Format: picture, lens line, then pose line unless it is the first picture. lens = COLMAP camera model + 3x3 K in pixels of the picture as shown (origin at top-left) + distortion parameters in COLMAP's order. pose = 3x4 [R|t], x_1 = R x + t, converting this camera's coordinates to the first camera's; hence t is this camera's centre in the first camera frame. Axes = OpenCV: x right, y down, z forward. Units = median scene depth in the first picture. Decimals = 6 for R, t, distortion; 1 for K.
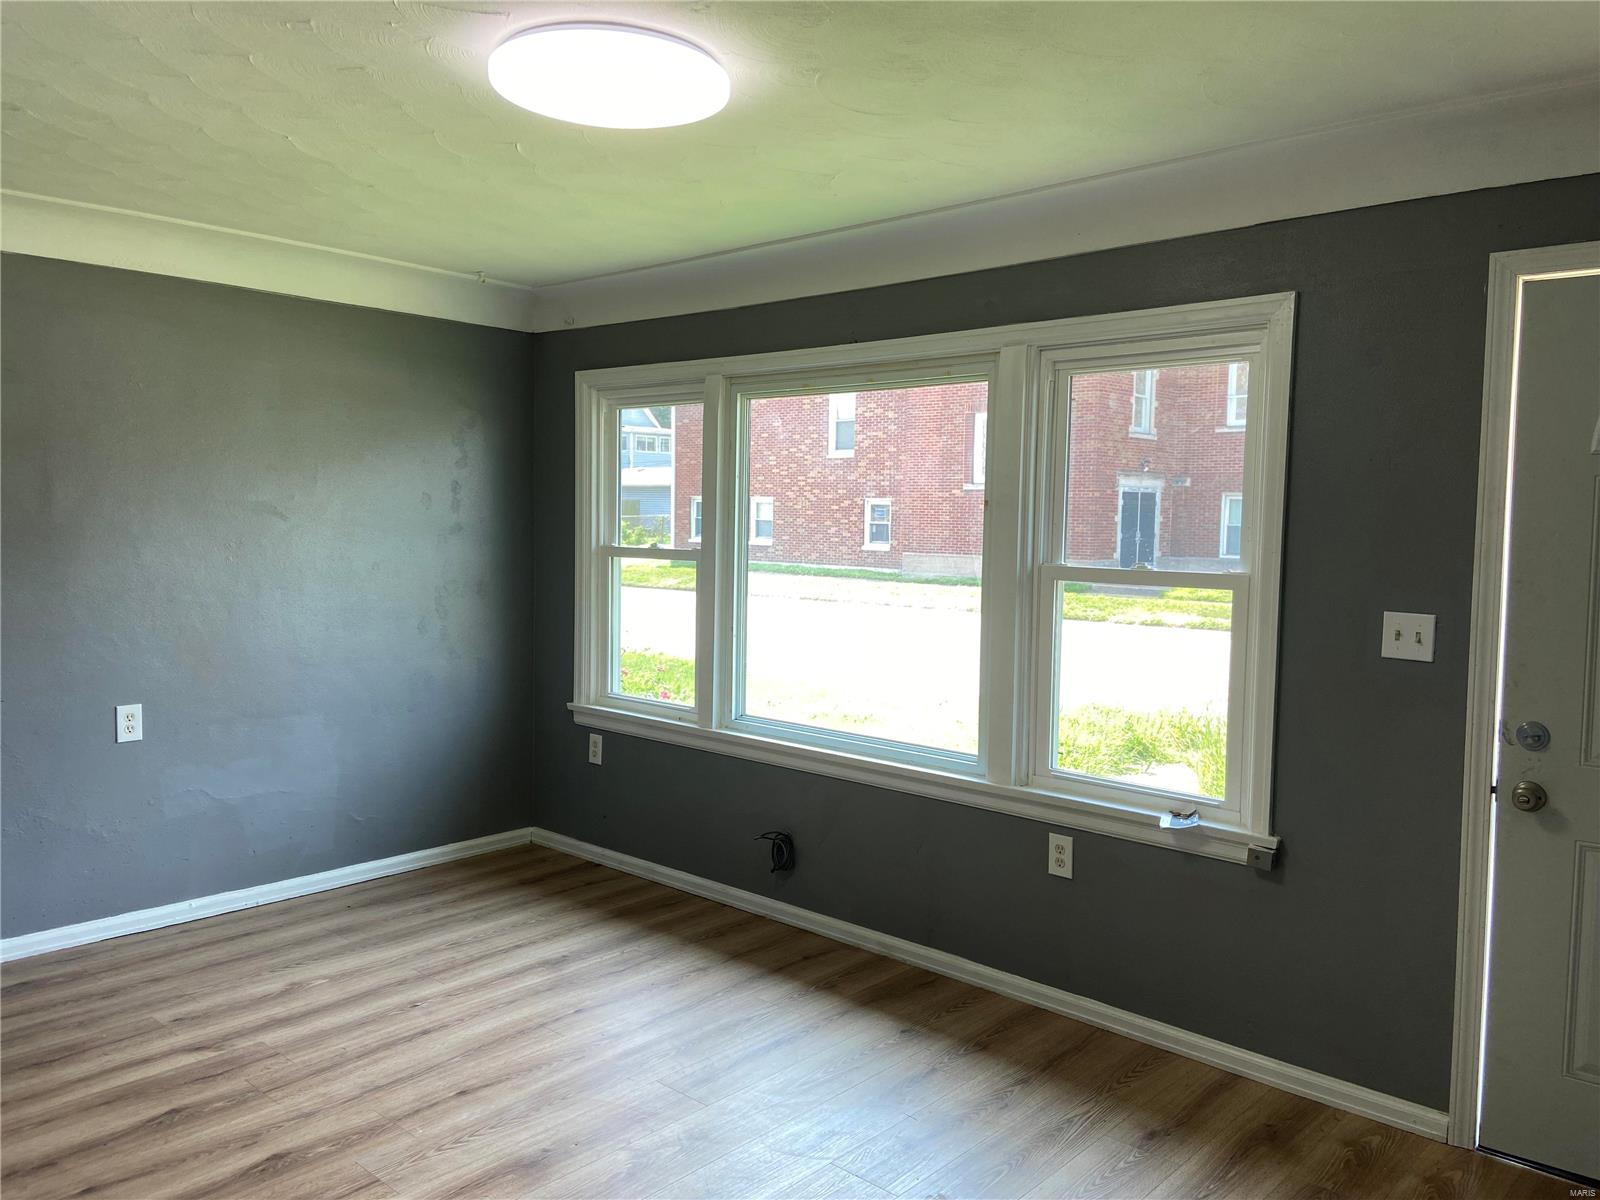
lens RADIAL K [[1221.3, 0, 798.3], [0, 1221.3, 599.4], [0, 0, 1]] dist [0.104323, -0.122271]
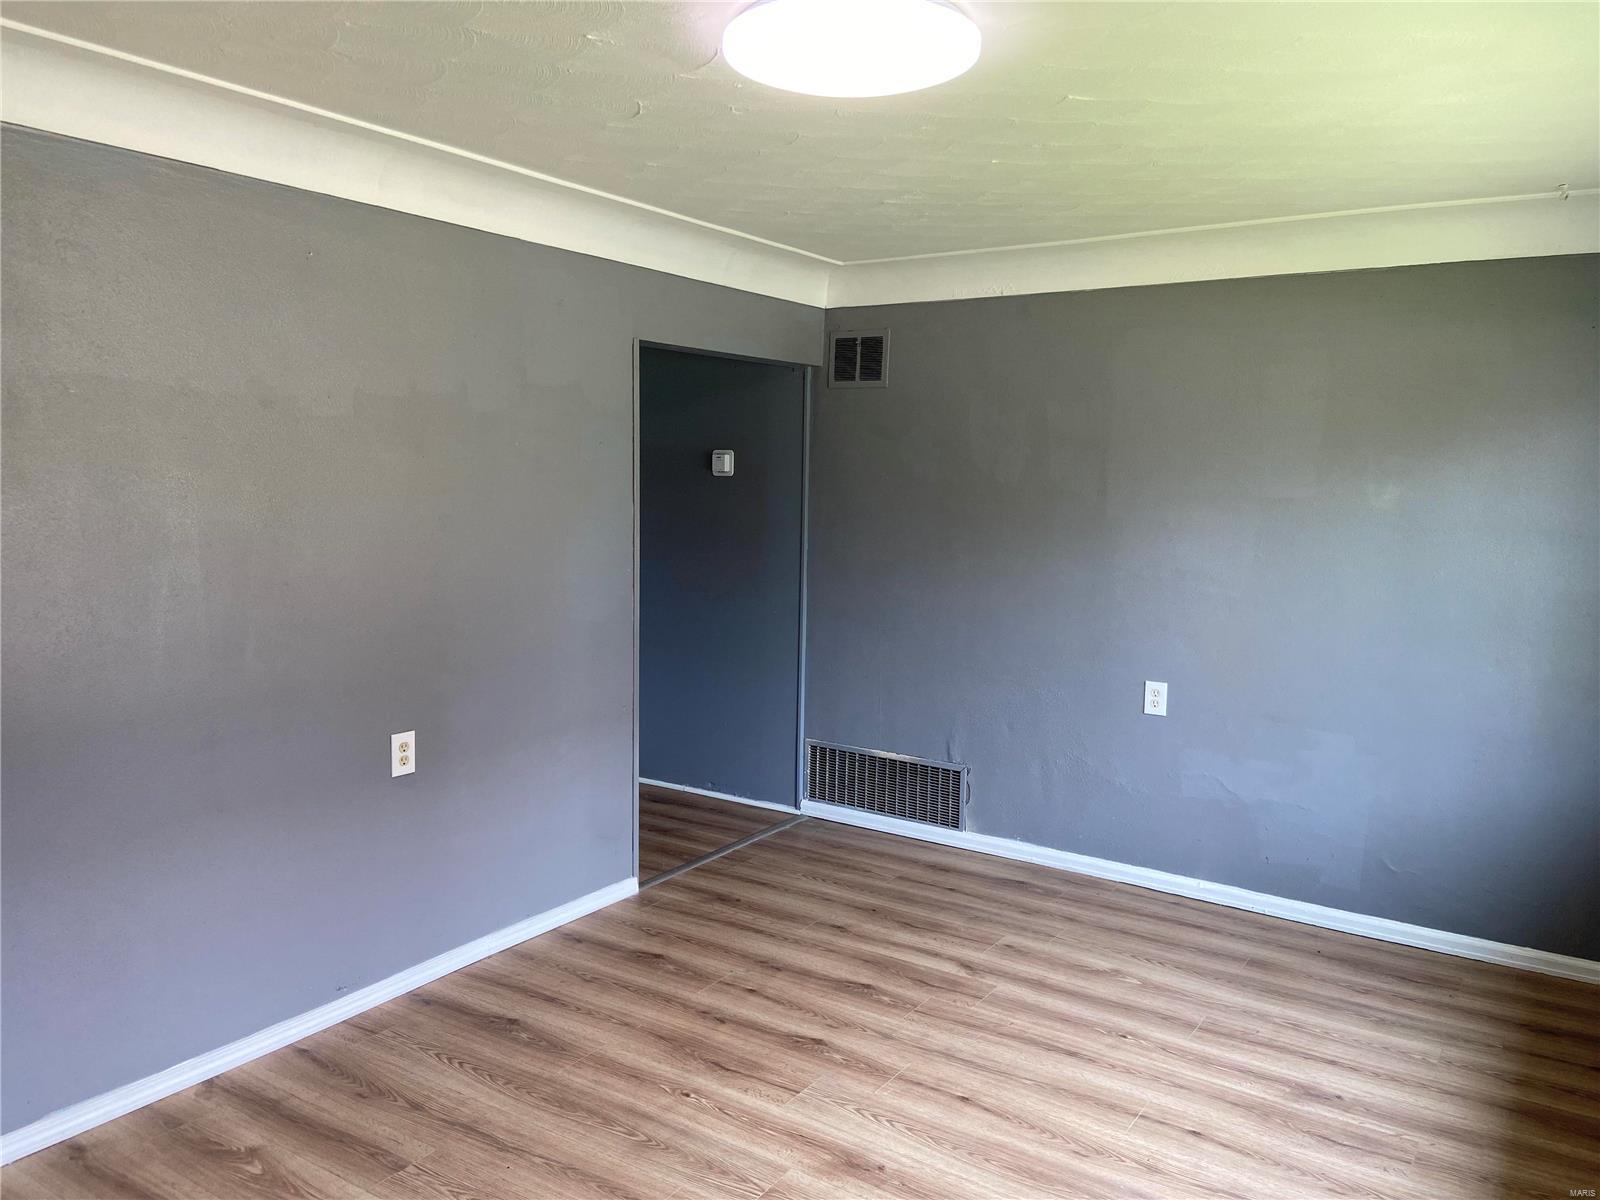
lens RADIAL K [[1221.3, 0, 803.1], [0, 1221.3, 592.3], [0, 0, 1]] dist [0.104323, -0.122271]
pose [[0.133228, 0.084594, -0.987469, 0.504399], [-0.082258, 0.993857, 0.074043, -0.050506], [0.987666, 0.071363, 0.139368, 0.548733]]
